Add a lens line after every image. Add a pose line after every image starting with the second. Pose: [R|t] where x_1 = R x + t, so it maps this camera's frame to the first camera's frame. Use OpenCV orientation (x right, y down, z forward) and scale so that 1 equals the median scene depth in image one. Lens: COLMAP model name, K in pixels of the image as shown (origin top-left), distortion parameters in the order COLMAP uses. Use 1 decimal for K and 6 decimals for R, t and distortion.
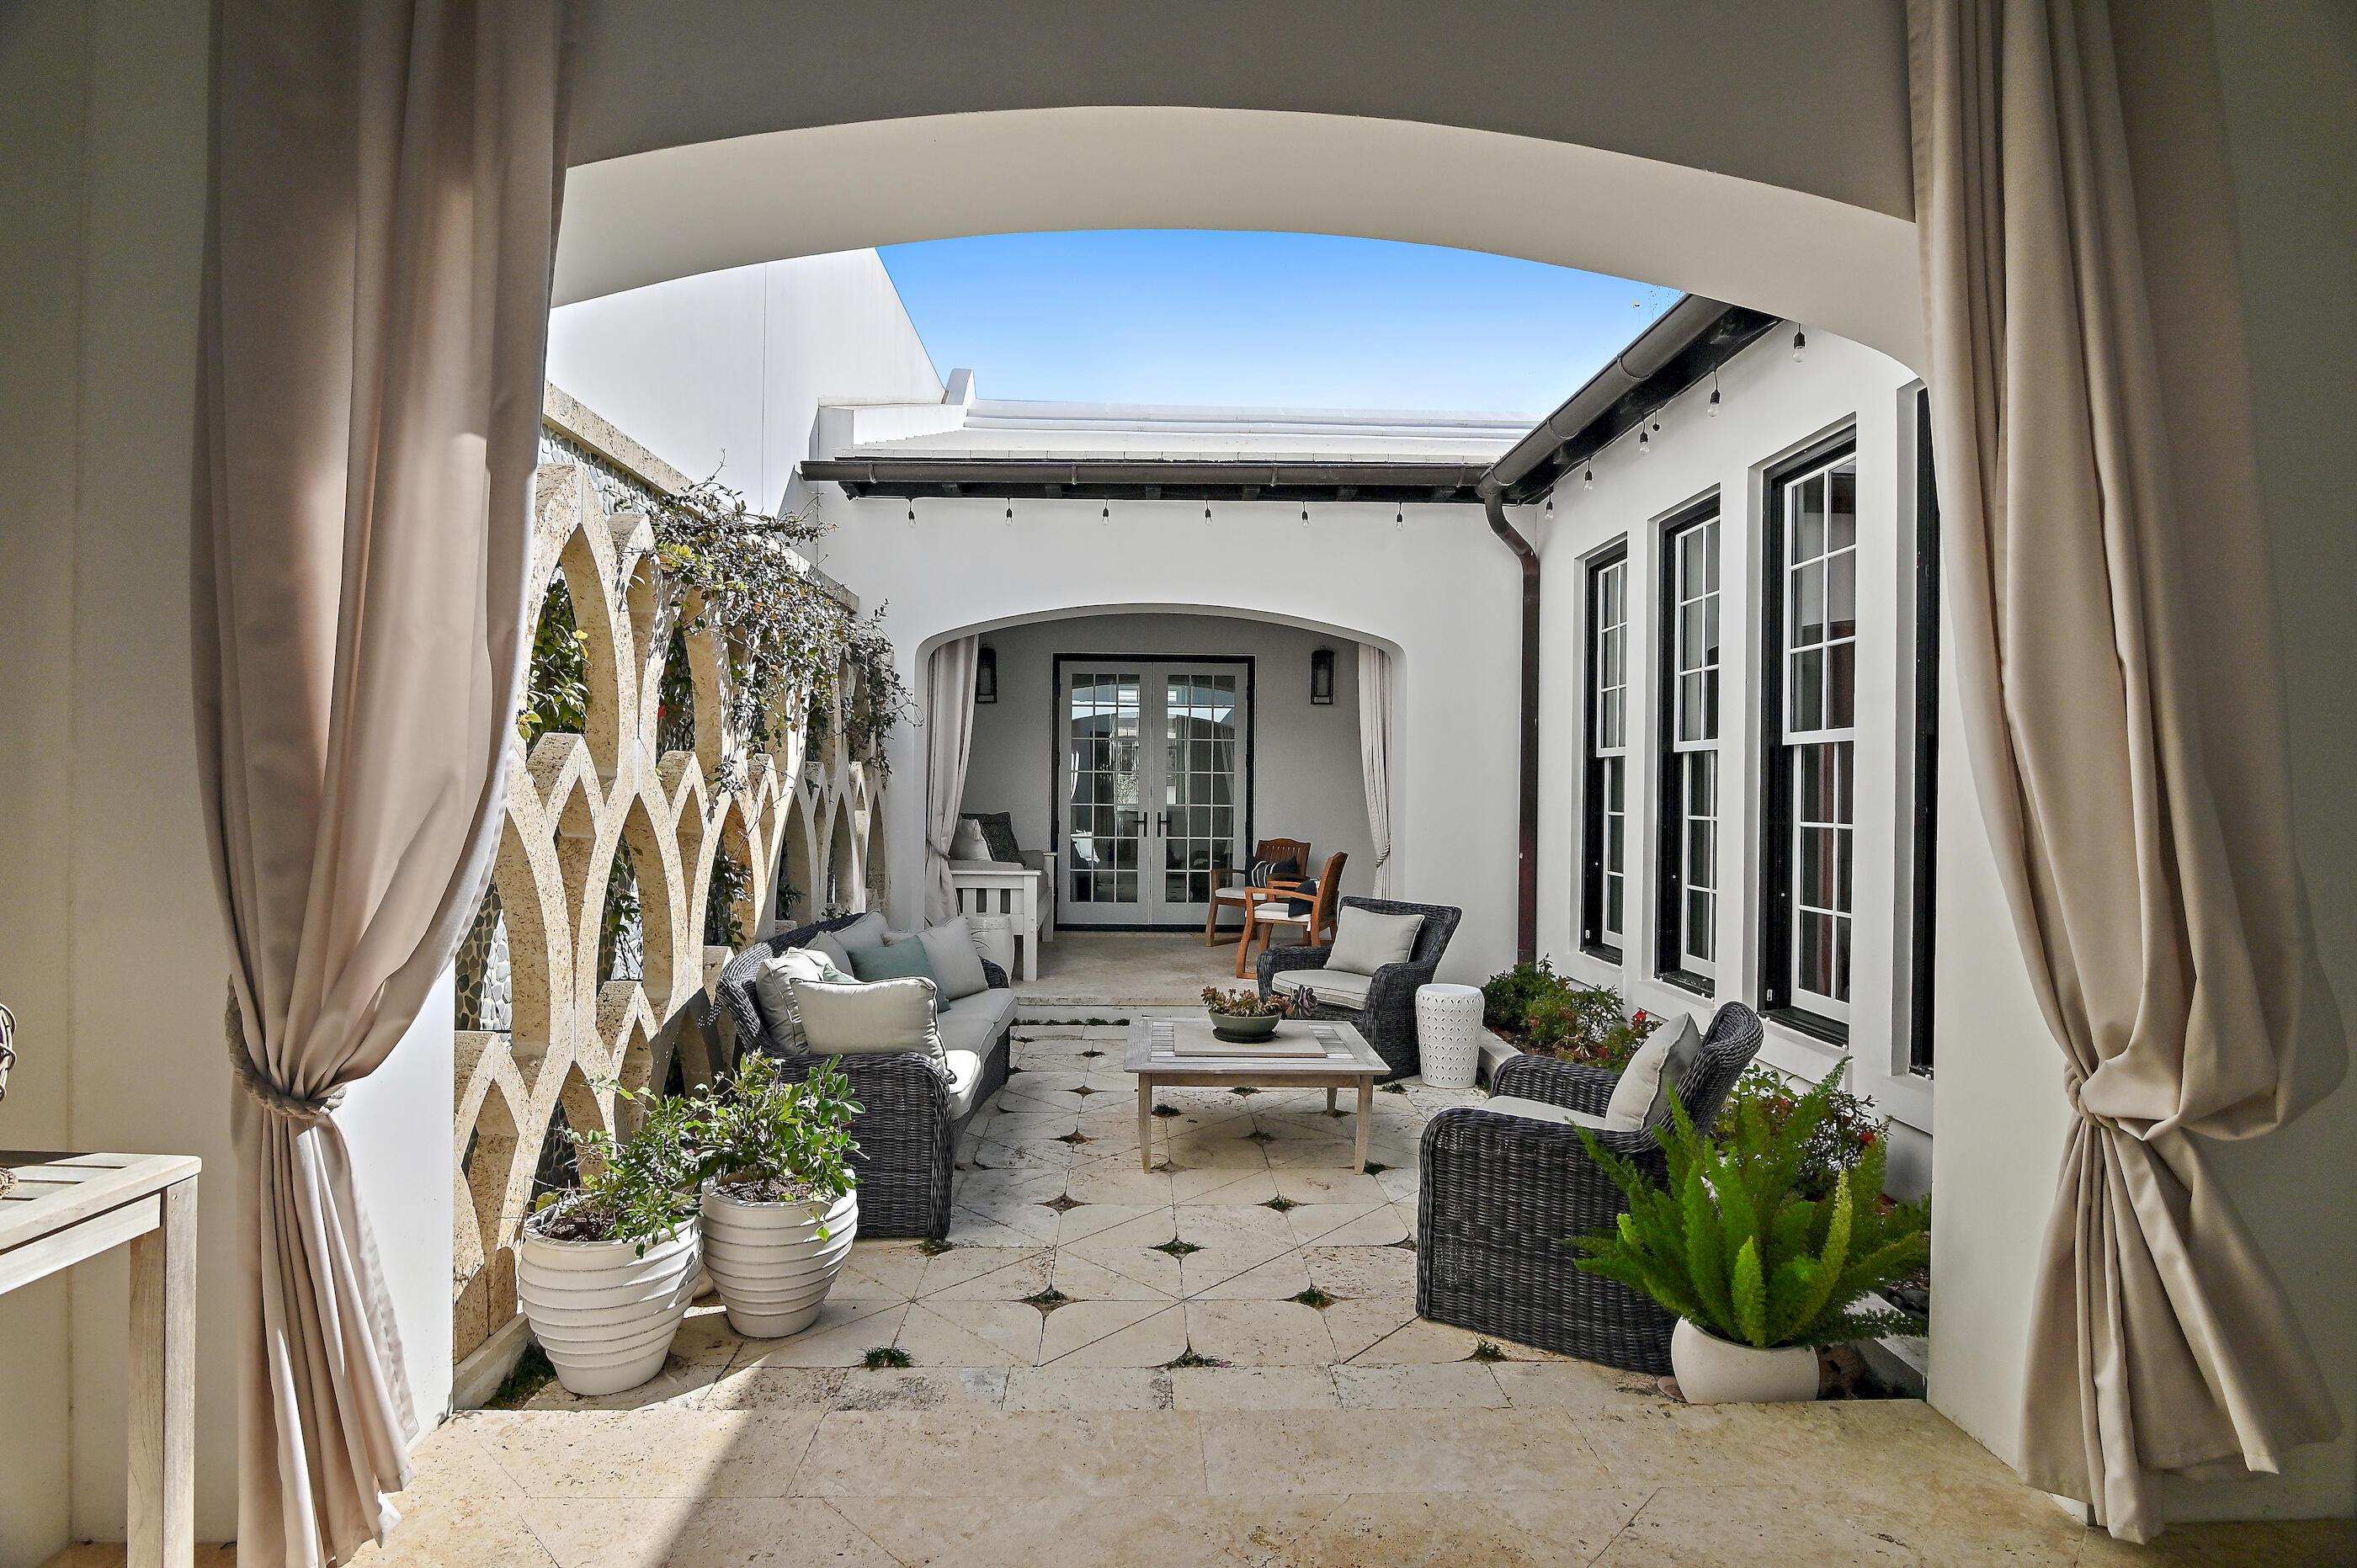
lens RADIAL K [[1157.9, 0, 1178.5], [0, 1157.9, 782.1], [0, 0, 1]] dist [-0.018483, -0.001124]
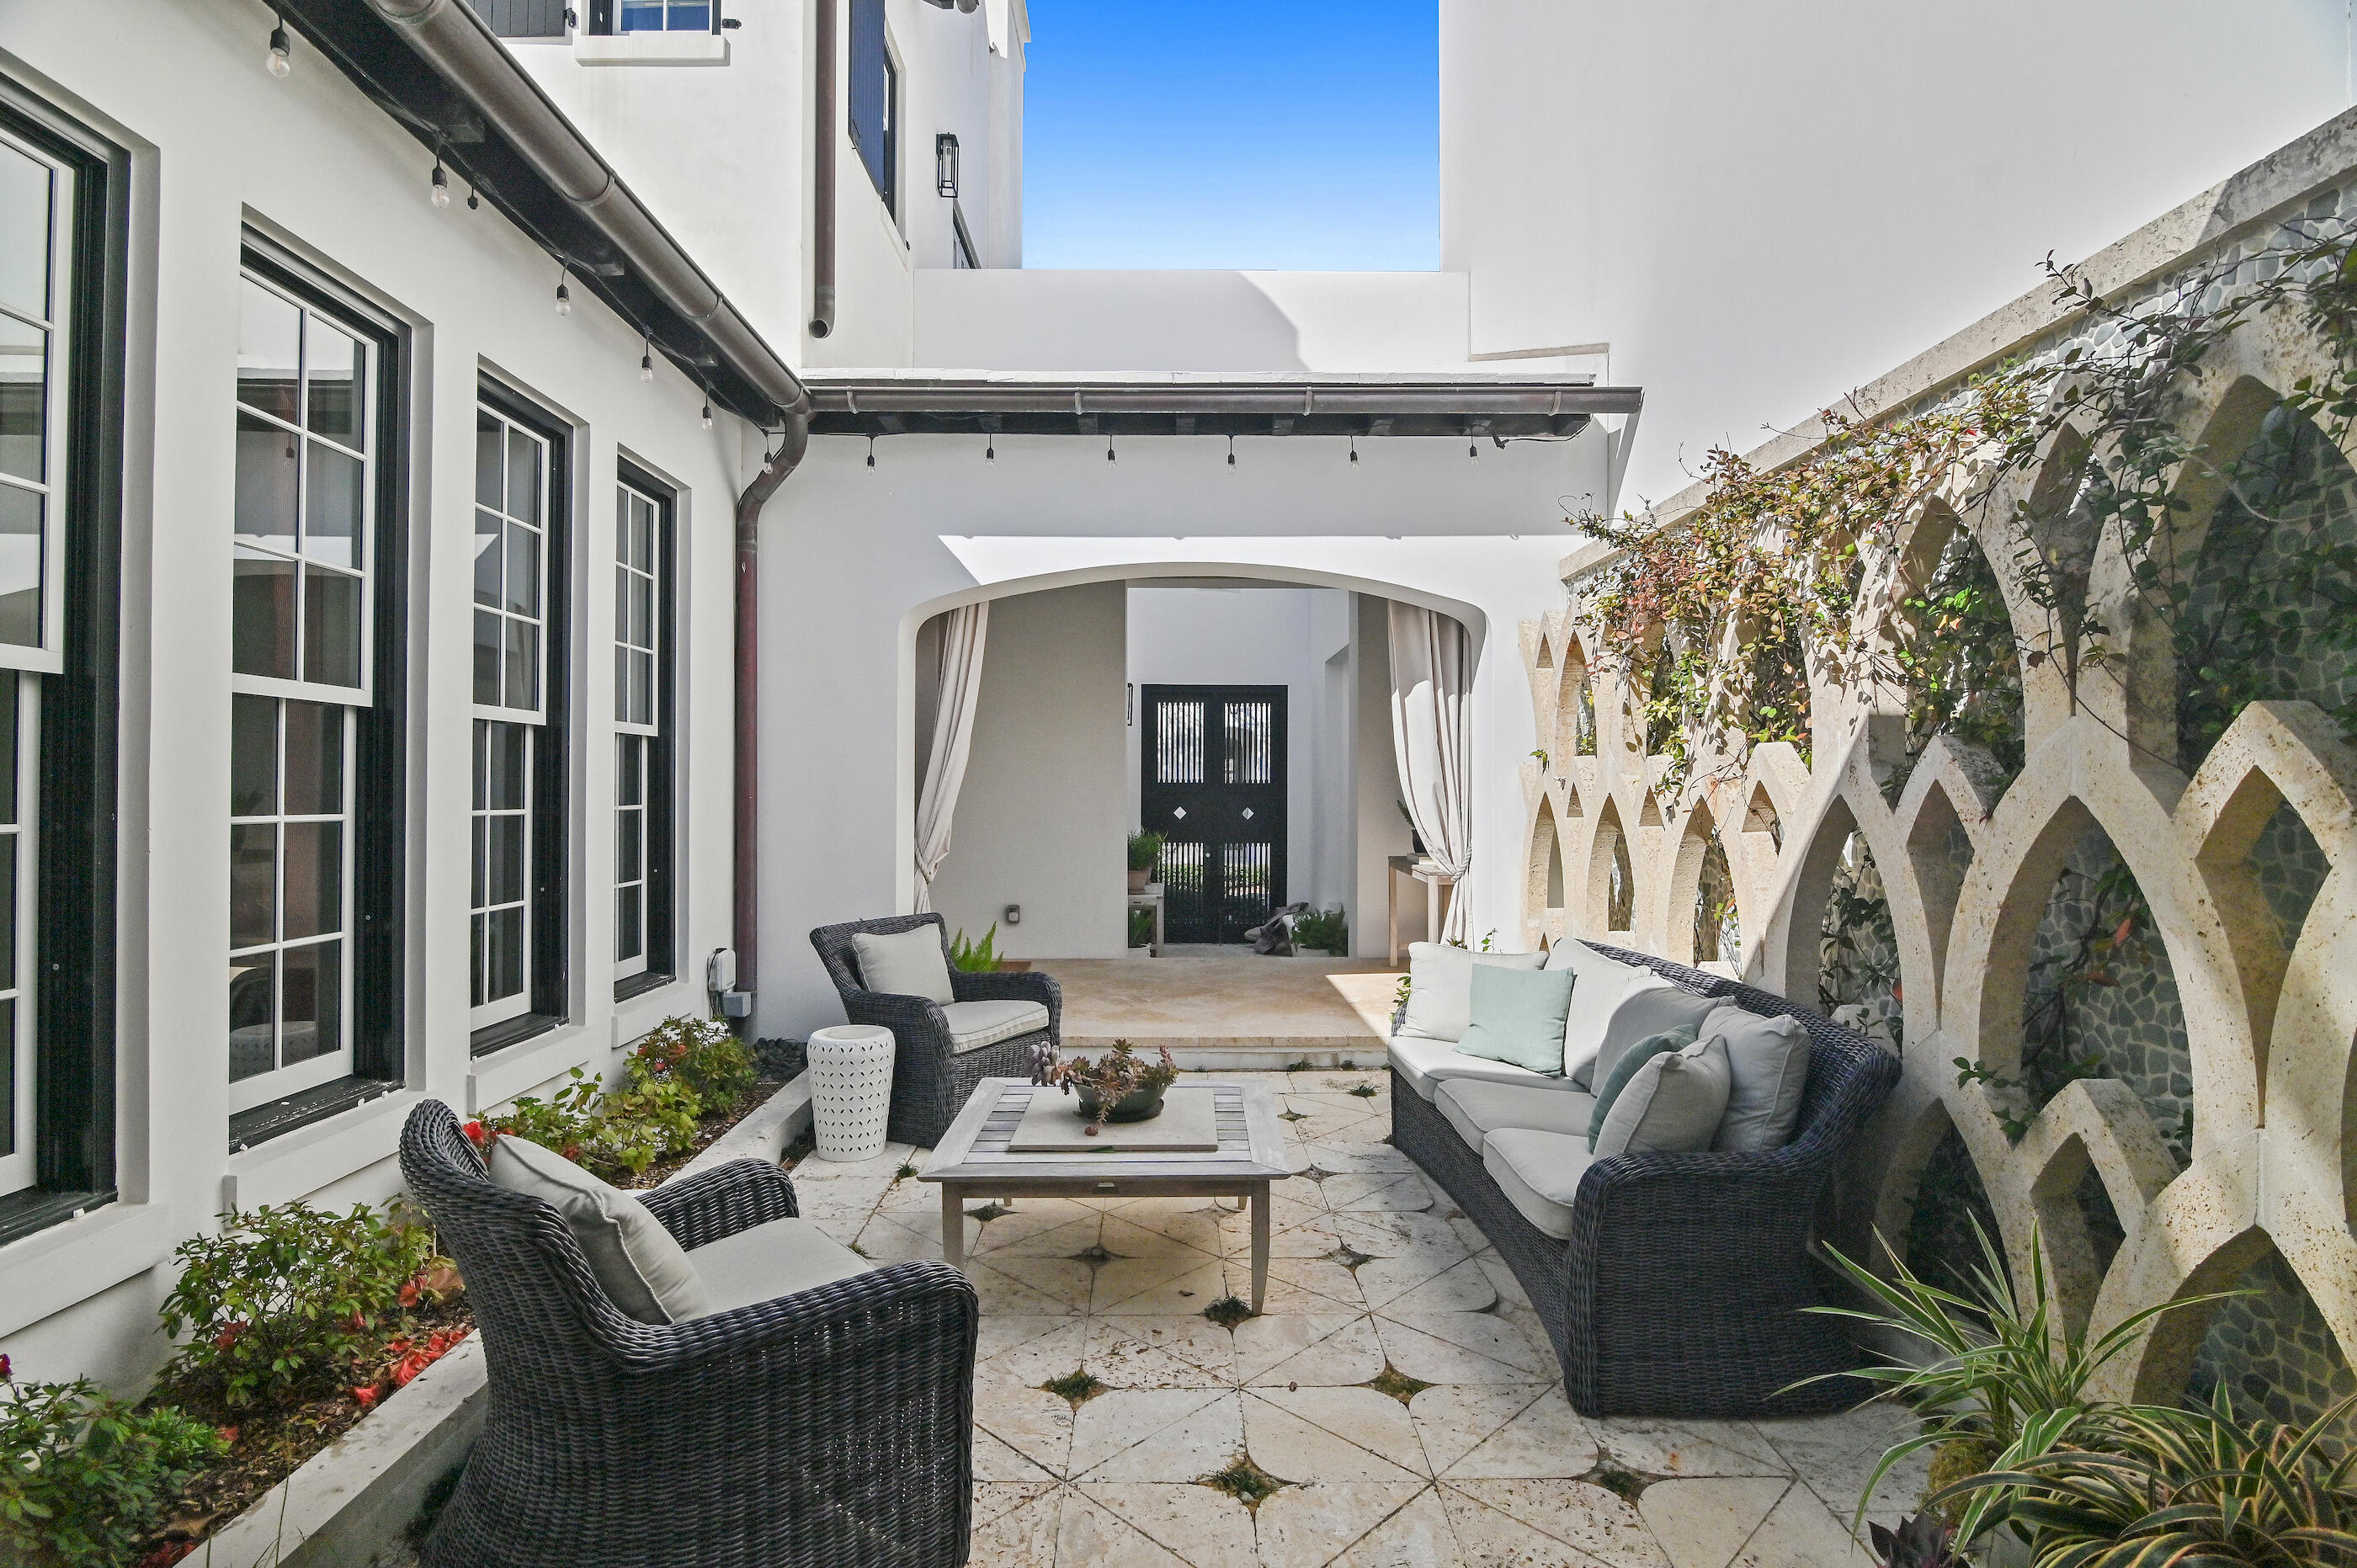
lens RADIAL K [[1157.9, 0, 1178.5], [0, 1157.9, 782.1], [0, 0, 1]] dist [-0.018483, -0.001124]
pose [[-0.999643, -0.013240, 0.023216, 0.004095], [-0.013532, 0.999831, -0.012465, 0.011802], [-0.023047, -0.012775, -0.999653, 1.337760]]
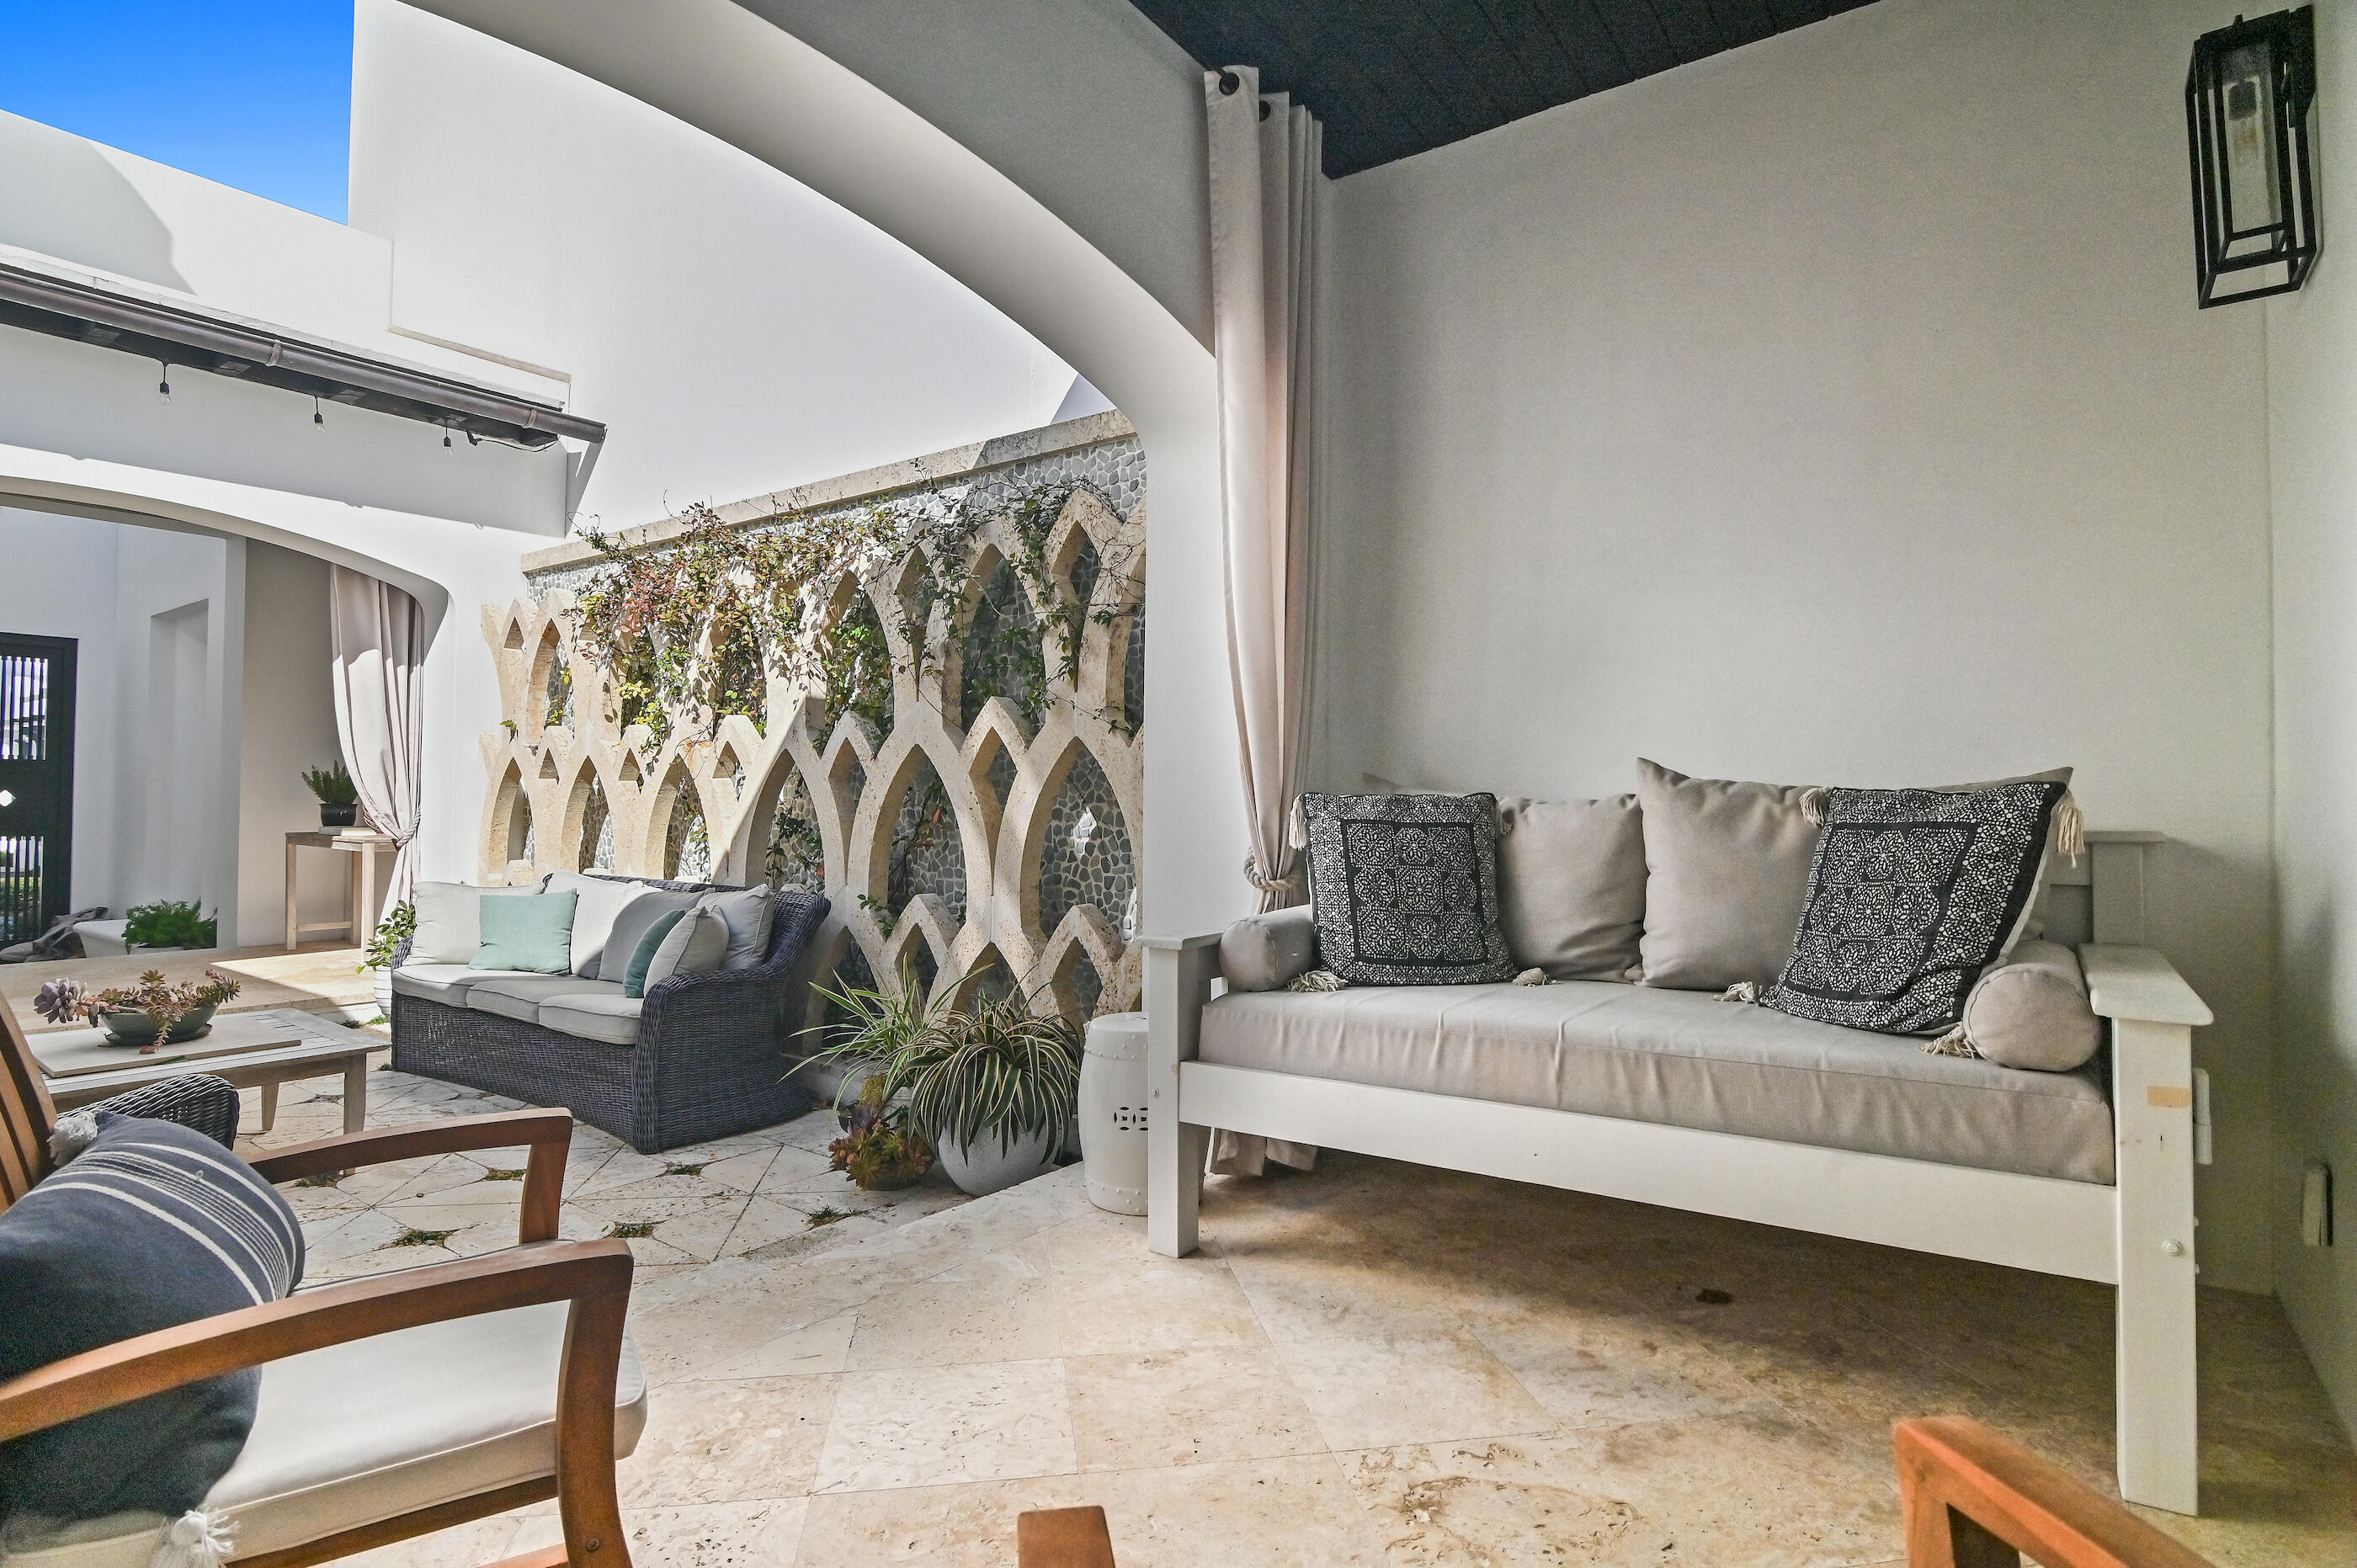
lens RADIAL K [[1157.9, 0, 1178.5], [0, 1157.9, 782.1], [0, 0, 1]] dist [-0.018483, -0.001124]
pose [[-0.611850, -0.028962, -0.790444, 0.183951], [-0.009373, 0.999525, -0.029368, 0.050563], [0.790919, -0.010560, -0.611830, 1.519633]]
